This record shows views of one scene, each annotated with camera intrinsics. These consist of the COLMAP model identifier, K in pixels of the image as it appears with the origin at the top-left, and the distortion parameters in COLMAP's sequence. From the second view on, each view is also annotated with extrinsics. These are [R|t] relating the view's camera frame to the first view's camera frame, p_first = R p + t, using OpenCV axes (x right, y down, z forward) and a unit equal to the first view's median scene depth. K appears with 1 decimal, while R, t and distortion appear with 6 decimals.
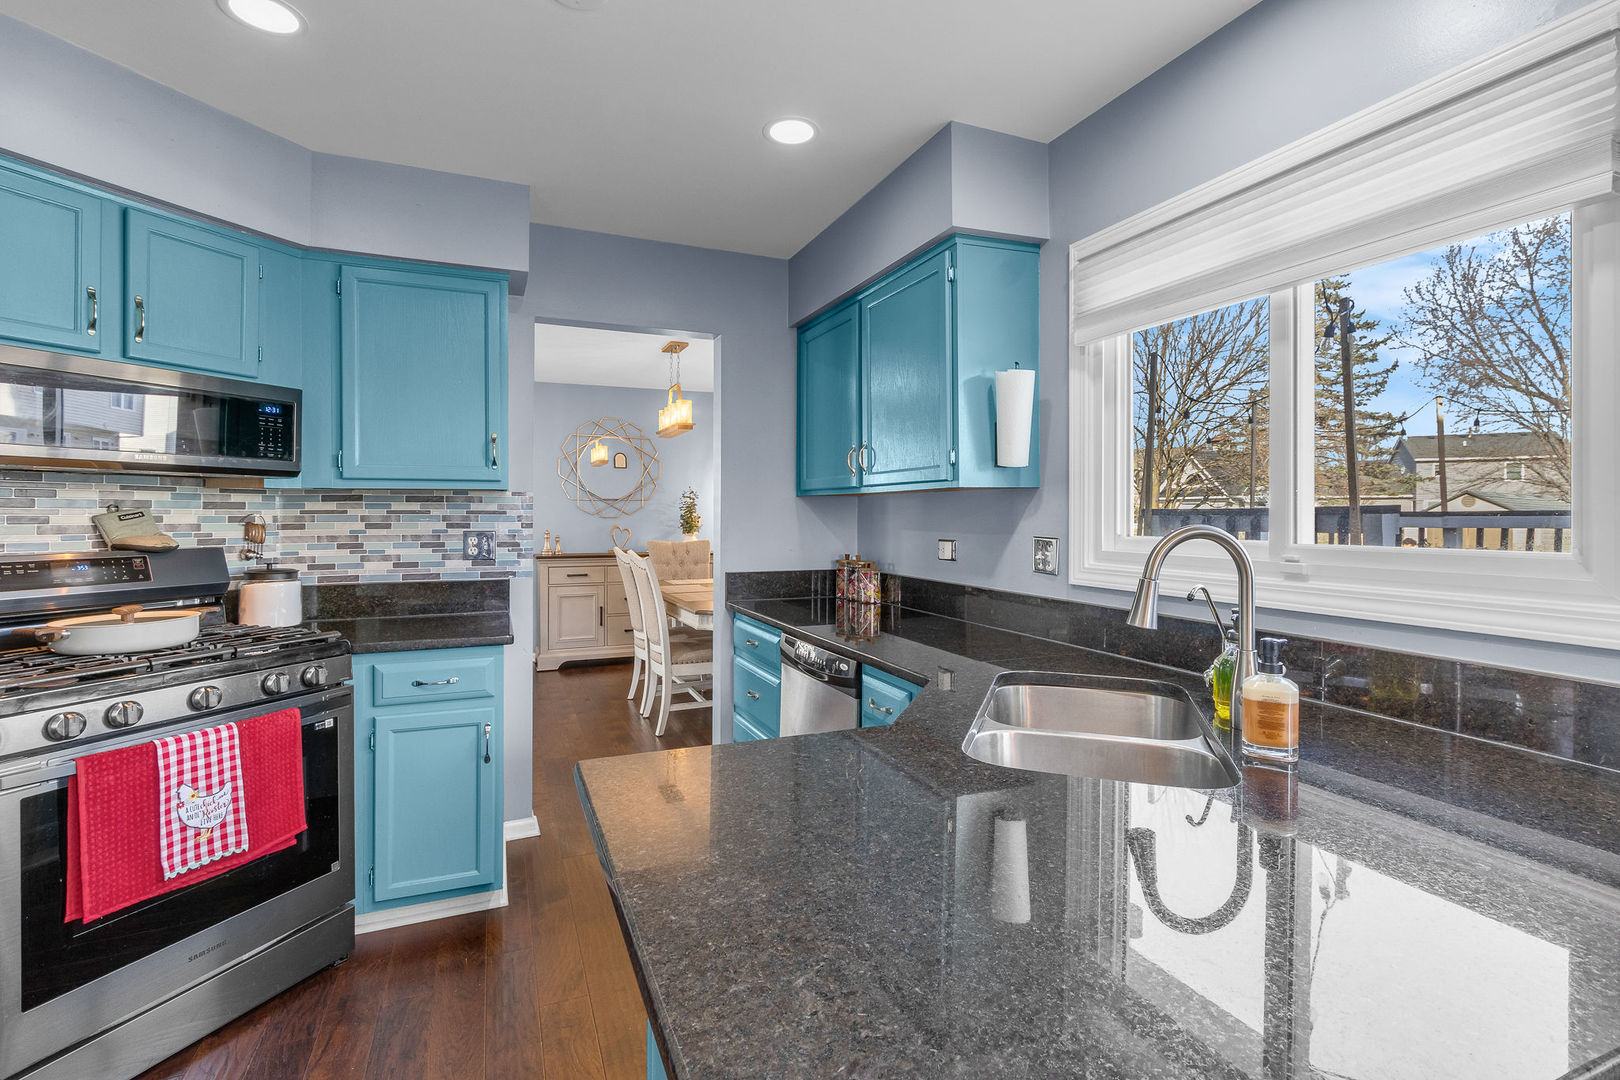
lens RADIAL K [[741.1, 0, 796.3], [0, 741.1, 518.0], [0, 0, 1]] dist [0.000225, -0.001567]
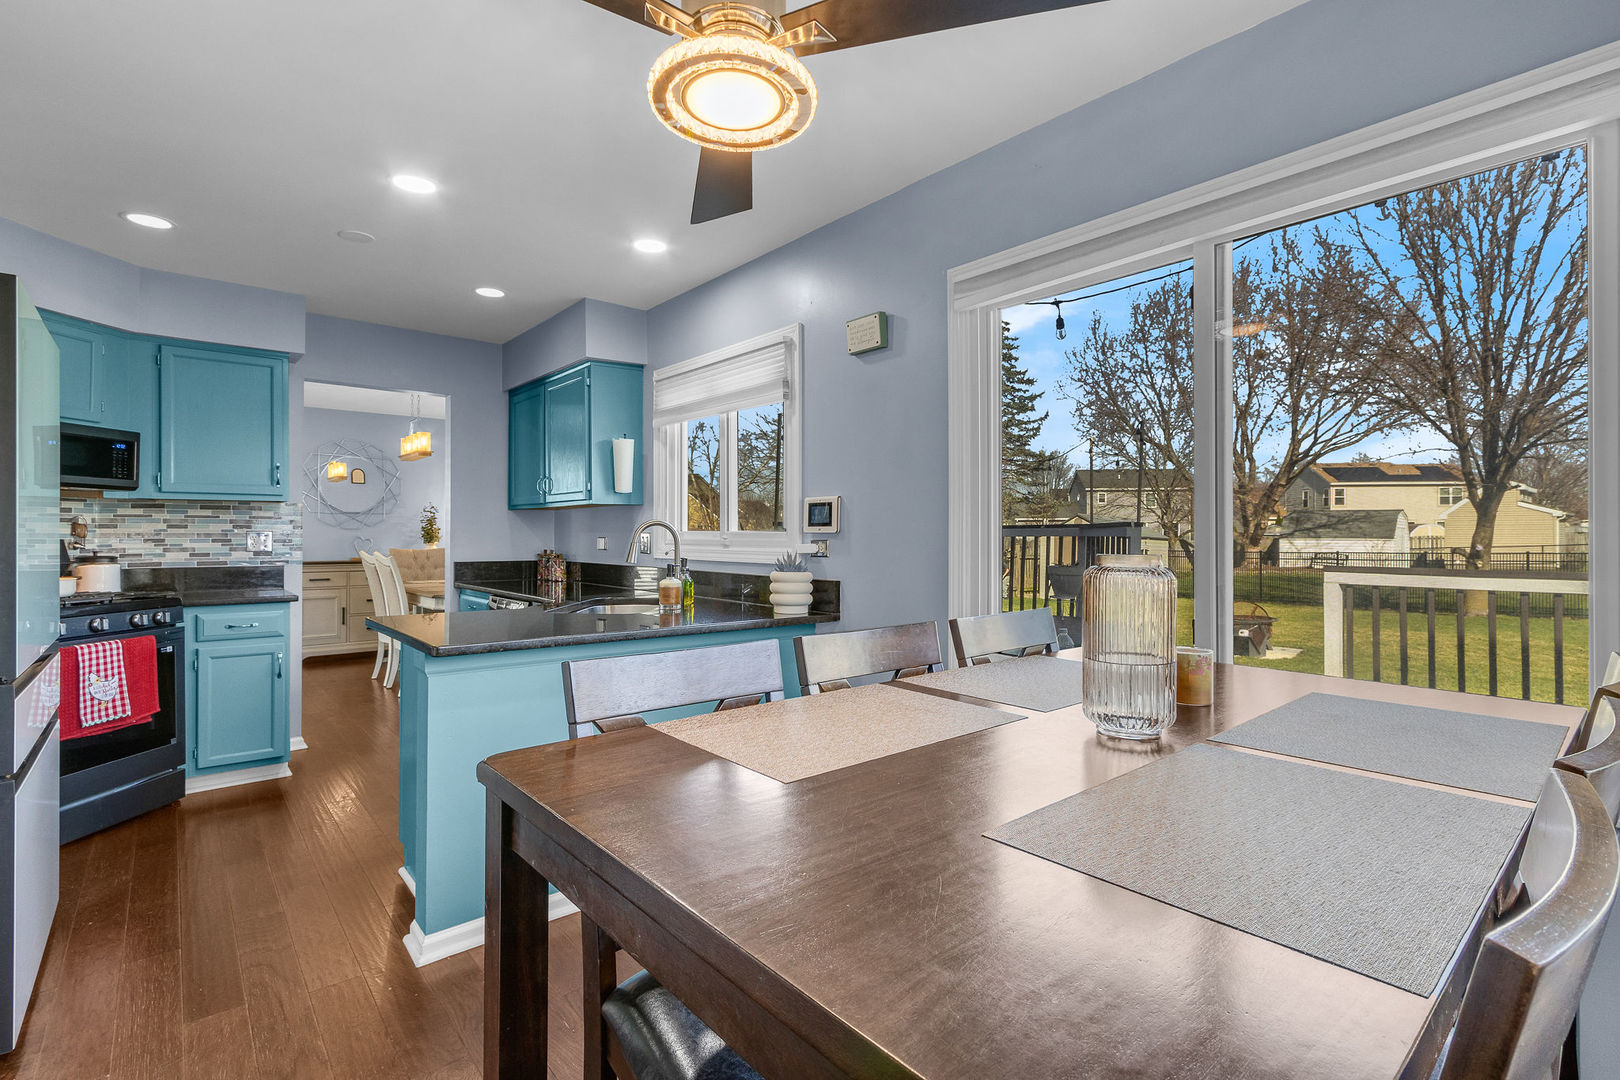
lens RADIAL K [[759.2, 0, 798.2], [0, 759.2, 538.0], [0, 0, 1]] dist [-0.003834, -0.002412]
pose [[0.954767, 0.000530, 0.297355, 0.145530], [-0.000348, 1.000000, -0.000664, 0.039344], [-0.297355, 0.000531, 0.954767, -0.829222]]
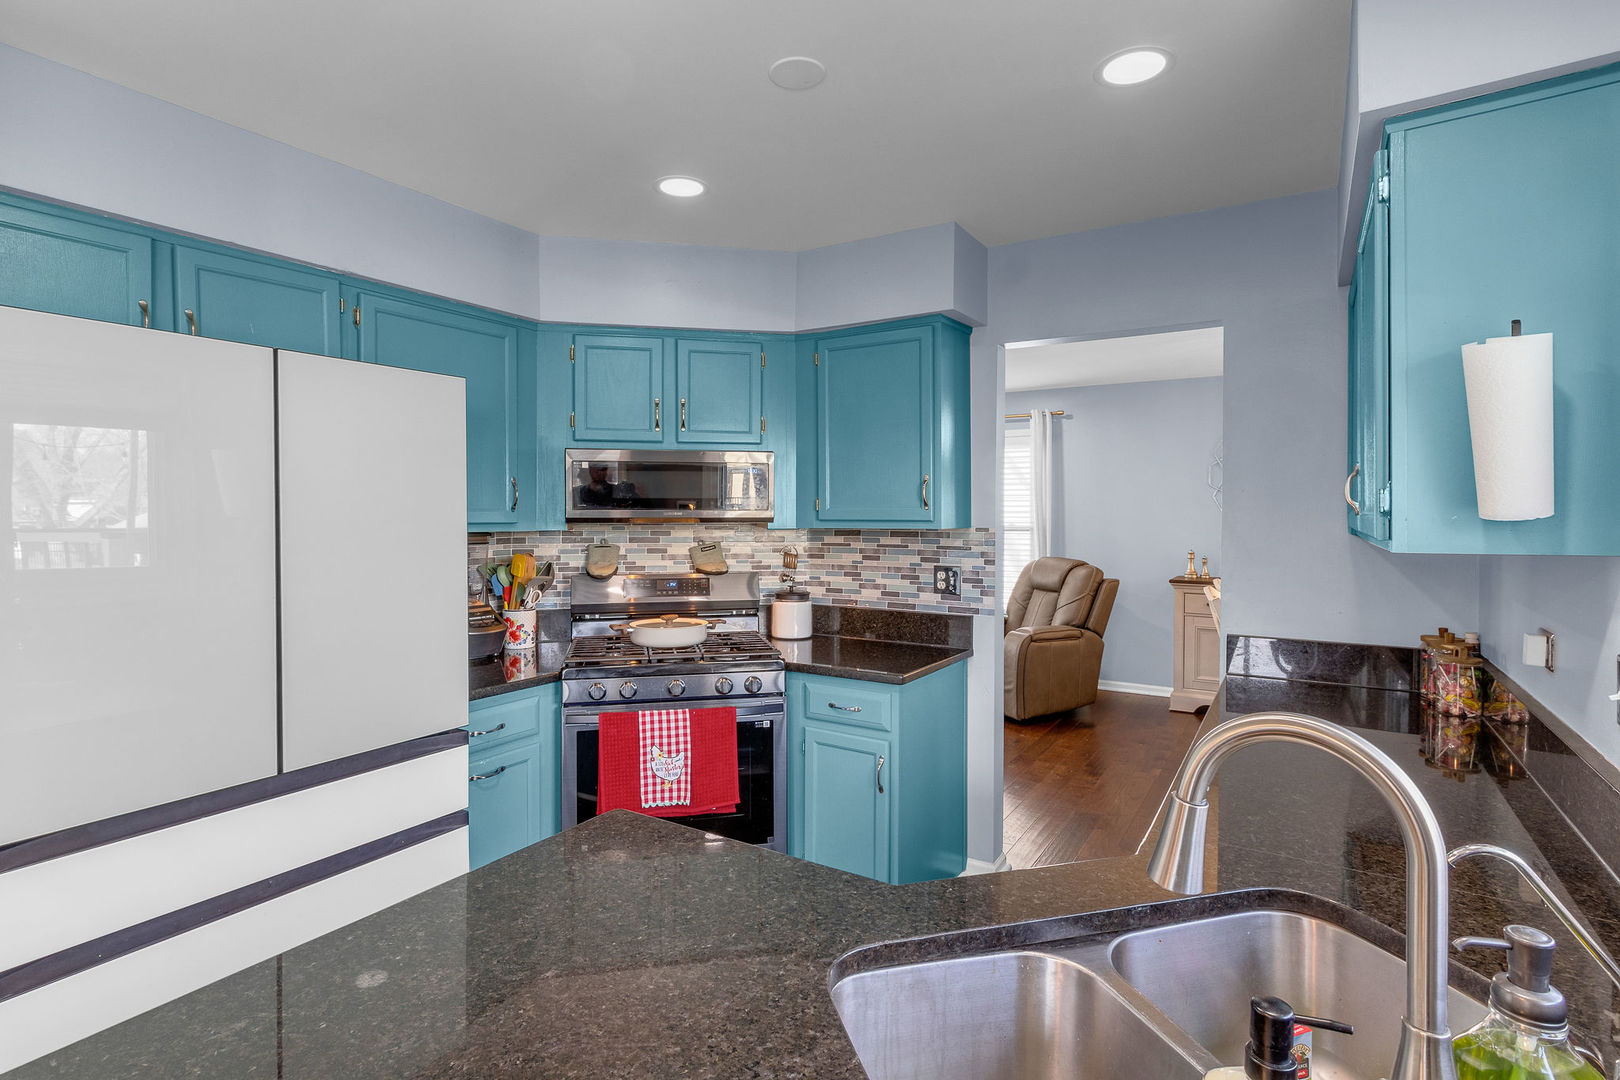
lens RADIAL K [[801.7, 0, 805.1], [0, 801.7, 525.8], [0, 0, 1]] dist [0.003379, -0.000430]
pose [[0.583036, 0.014501, -0.812317, 0.446490], [-0.002993, 0.999872, 0.015702, -0.068703], [0.812441, -0.006724, 0.583005, 0.245622]]
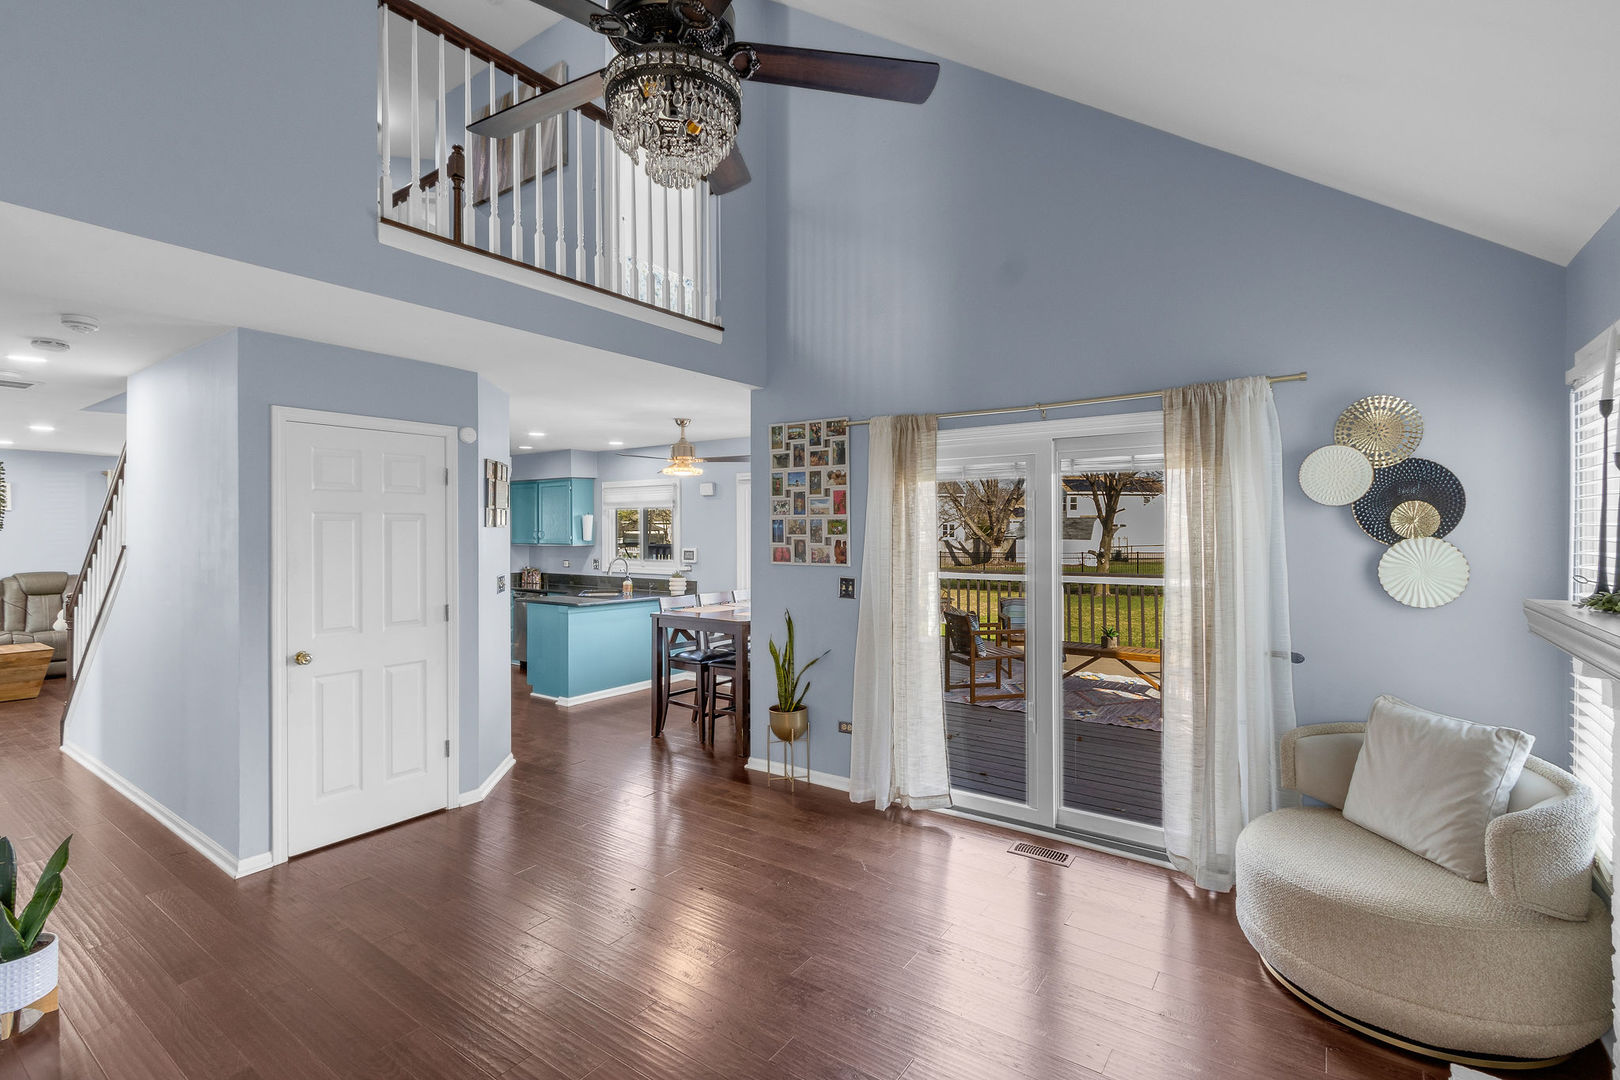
lens RADIAL K [[741.1, 0, 814.5], [0, 741.1, 530.5], [0, 0, 1]] dist [0.000225, -0.001567]
pose [[0.843778, 0.001654, 0.536690, -0.712052], [0.003004, 0.999965, -0.007806, -0.083325], [-0.536684, 0.008199, 0.843744, -2.638018]]
